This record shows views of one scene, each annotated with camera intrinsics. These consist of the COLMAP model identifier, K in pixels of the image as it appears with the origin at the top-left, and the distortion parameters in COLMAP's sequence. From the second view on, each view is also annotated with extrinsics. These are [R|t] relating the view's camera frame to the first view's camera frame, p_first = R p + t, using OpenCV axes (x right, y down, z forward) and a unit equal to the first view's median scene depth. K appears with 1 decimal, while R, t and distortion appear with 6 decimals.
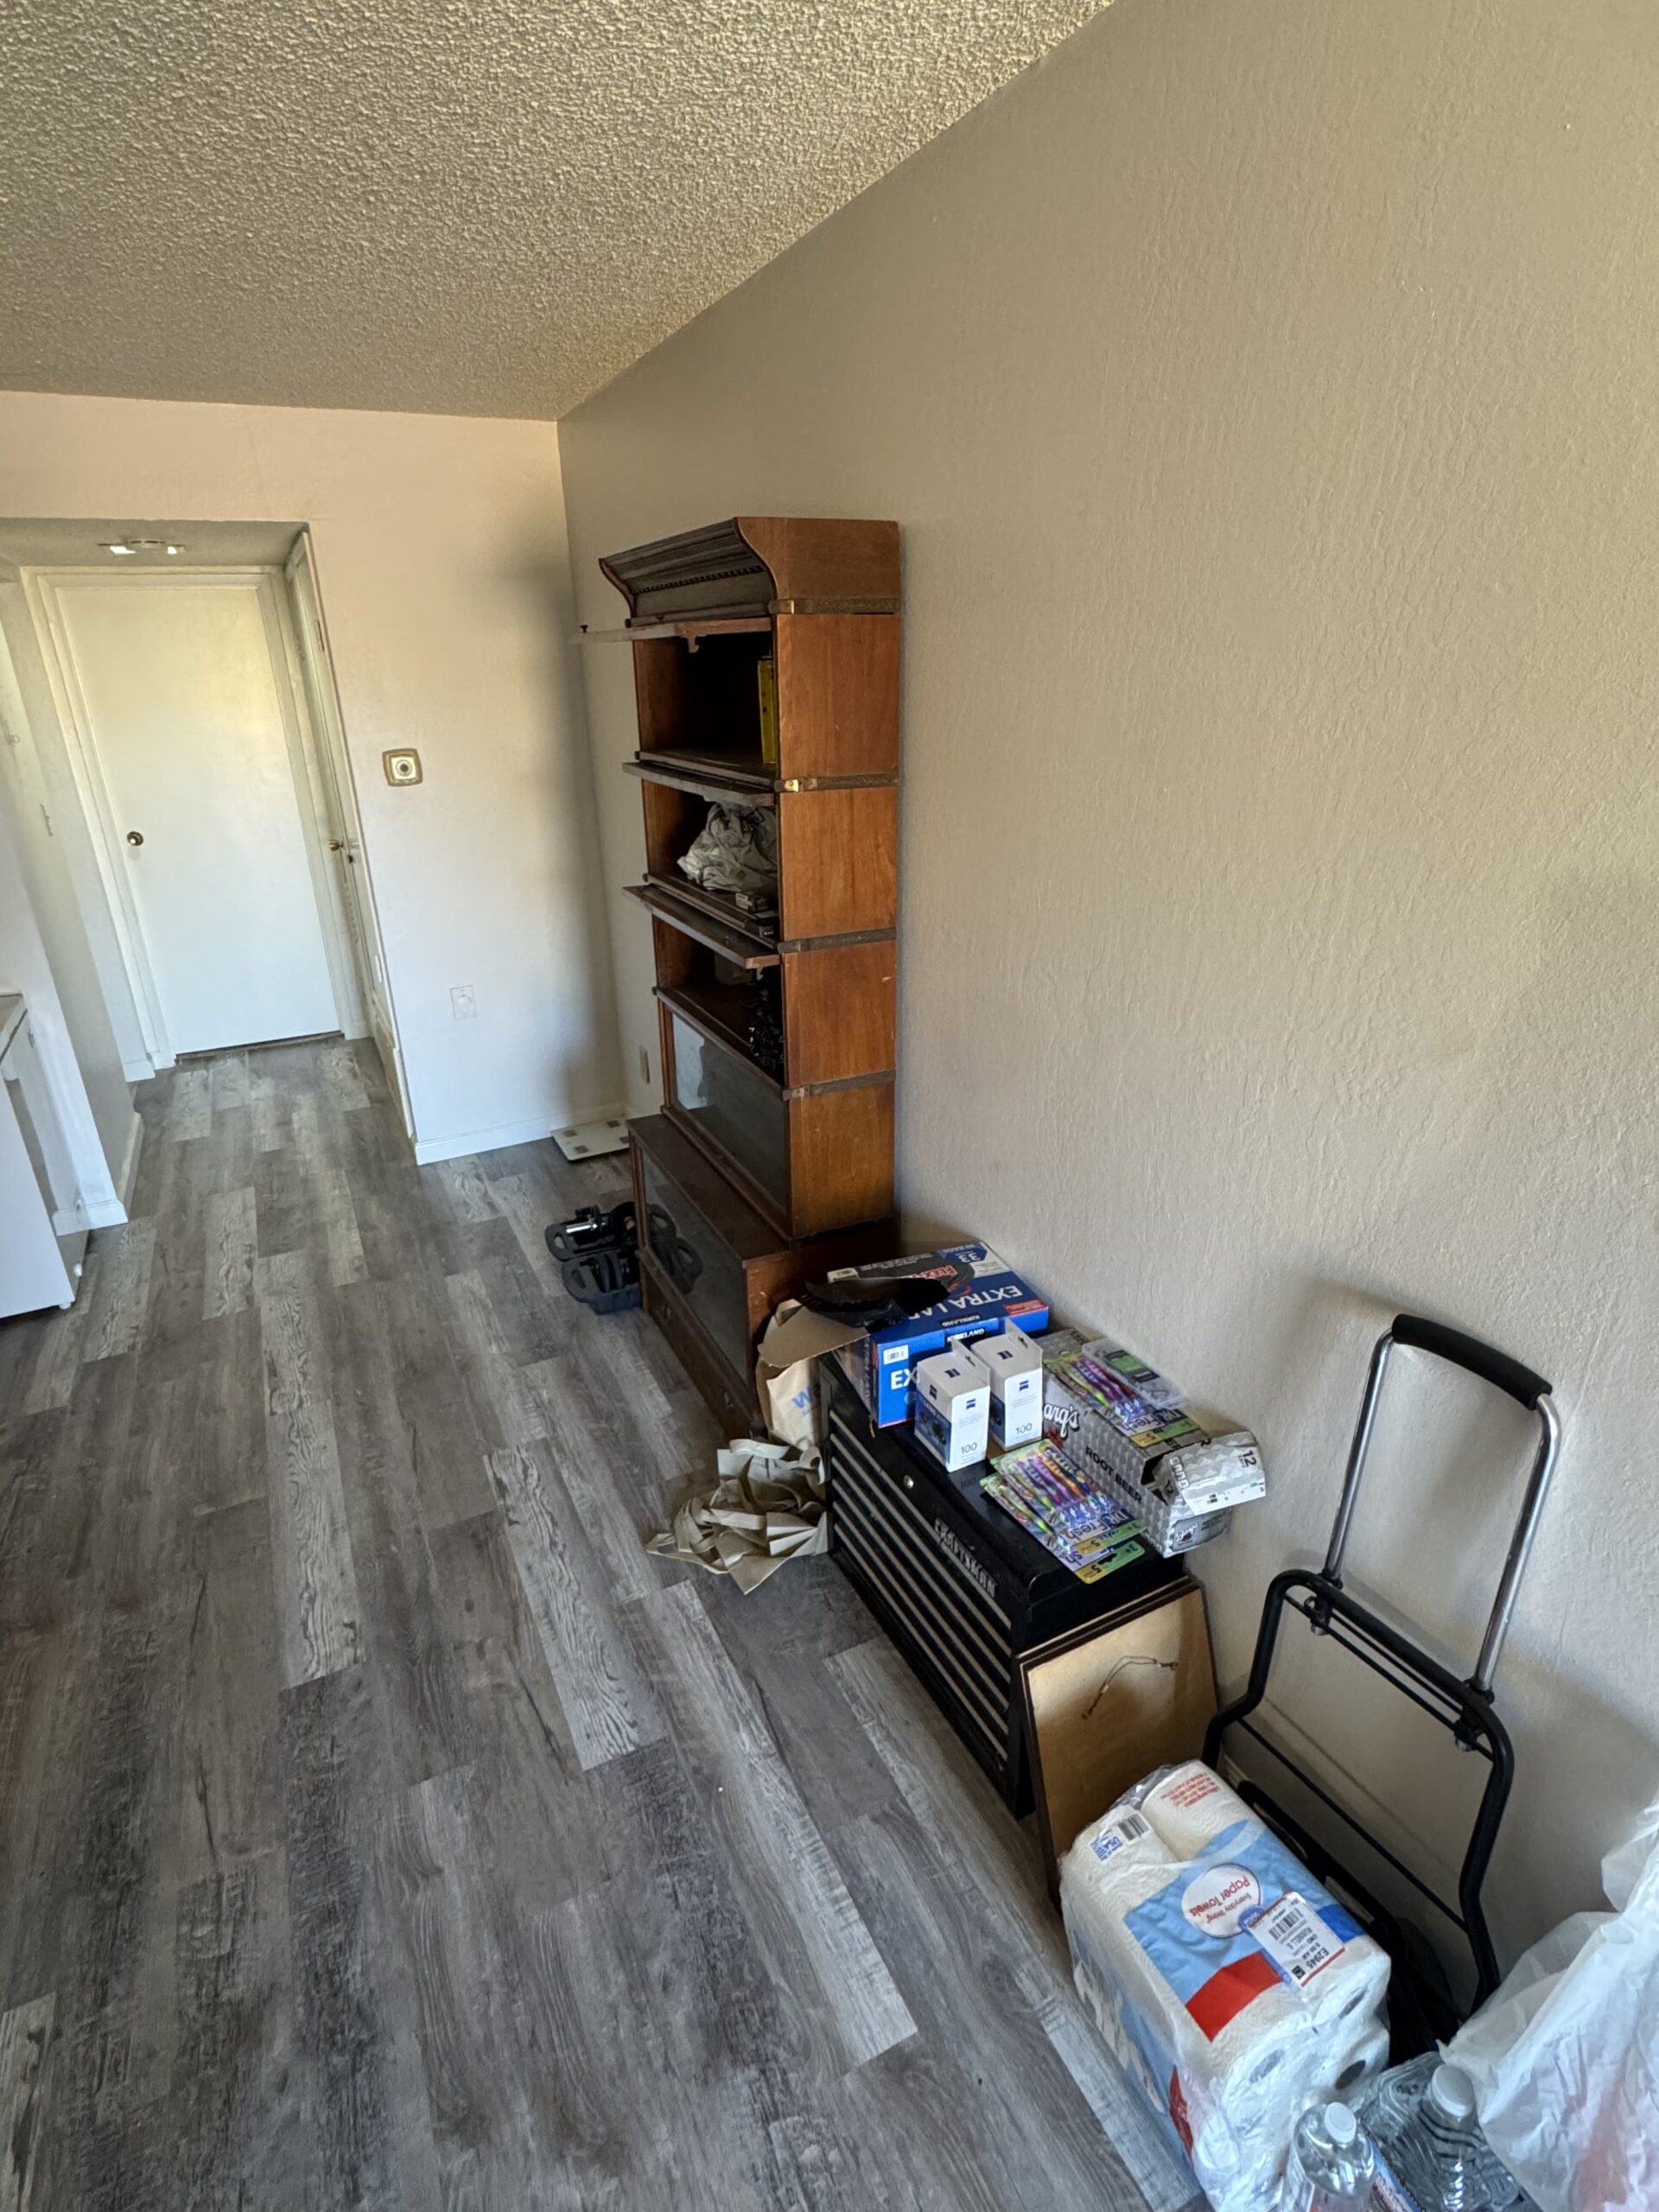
lens RADIAL K [[1143.7, 0, 836.5], [0, 1143.7, 1100.4], [0, 0, 1]] dist [-0.004320, 0.000047]
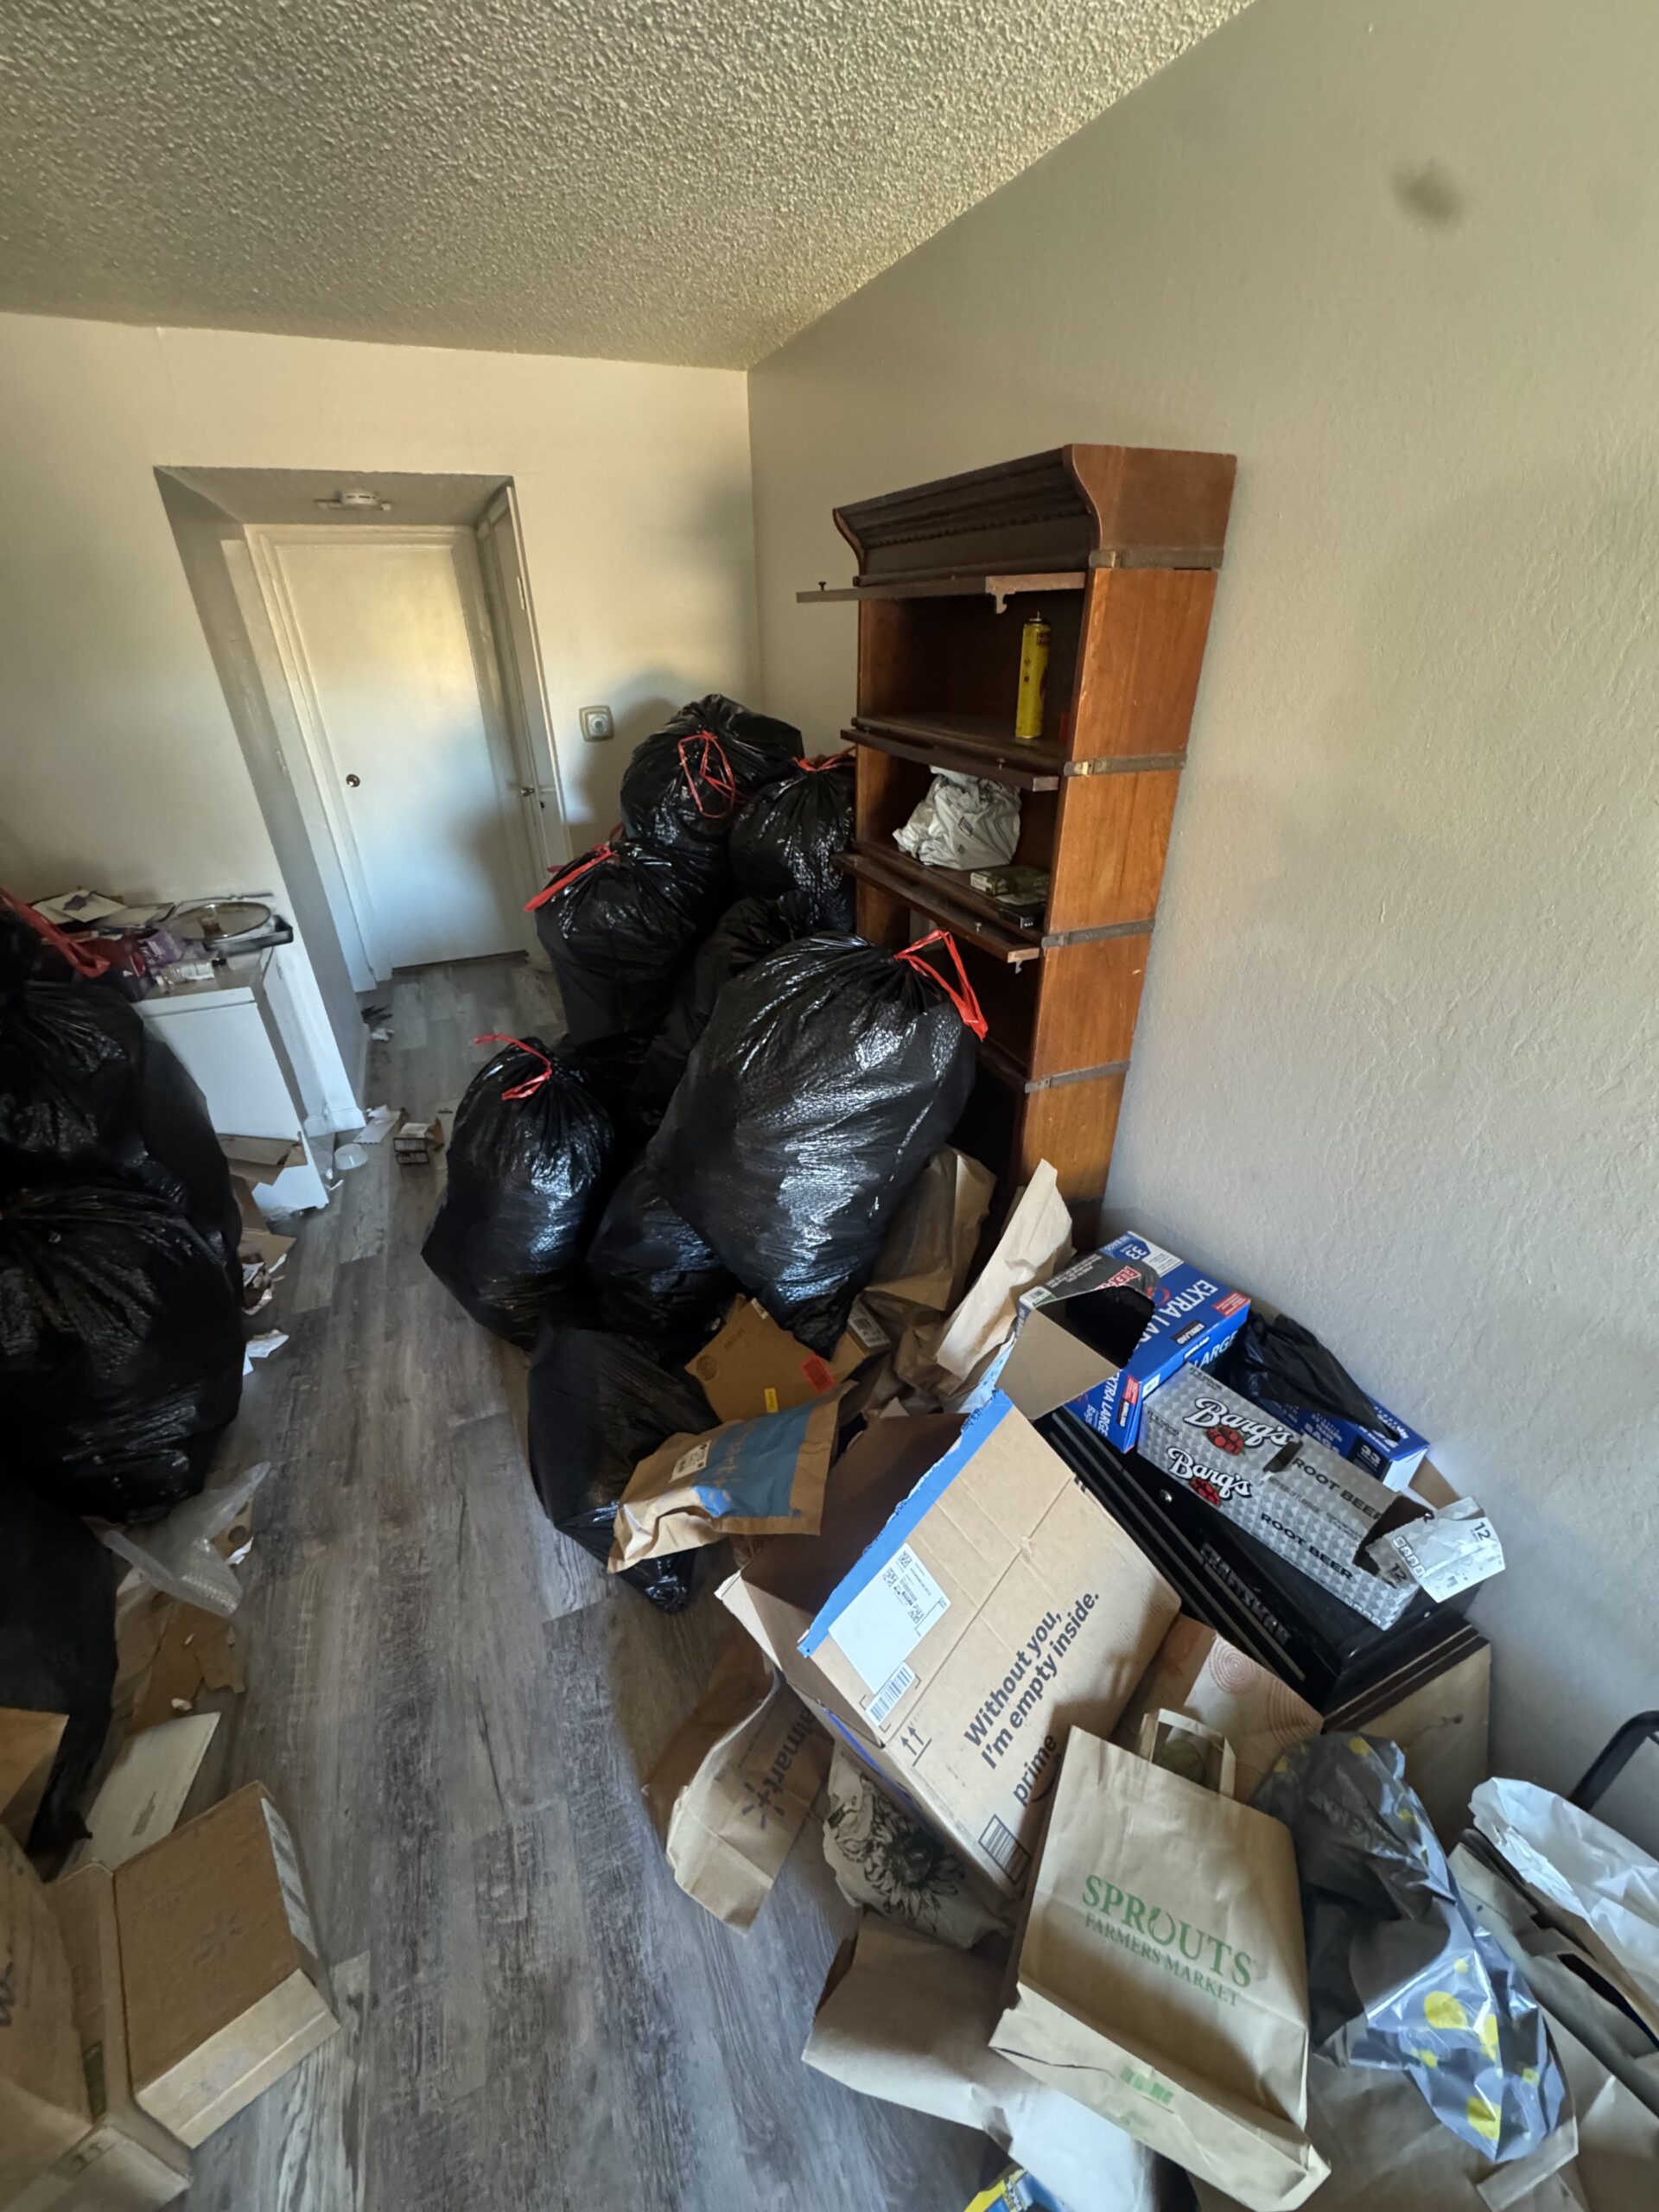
lens RADIAL K [[890.1, 0, 834.4], [0, 890.1, 1111.7], [0, 0, 1]] dist [-0.005089, 0.001033]
pose [[0.998119, 0.039377, -0.046989, -0.184961], [-0.032720, 0.990324, 0.134861, -0.087543], [0.051845, -0.133070, 0.989750, 0.233246]]
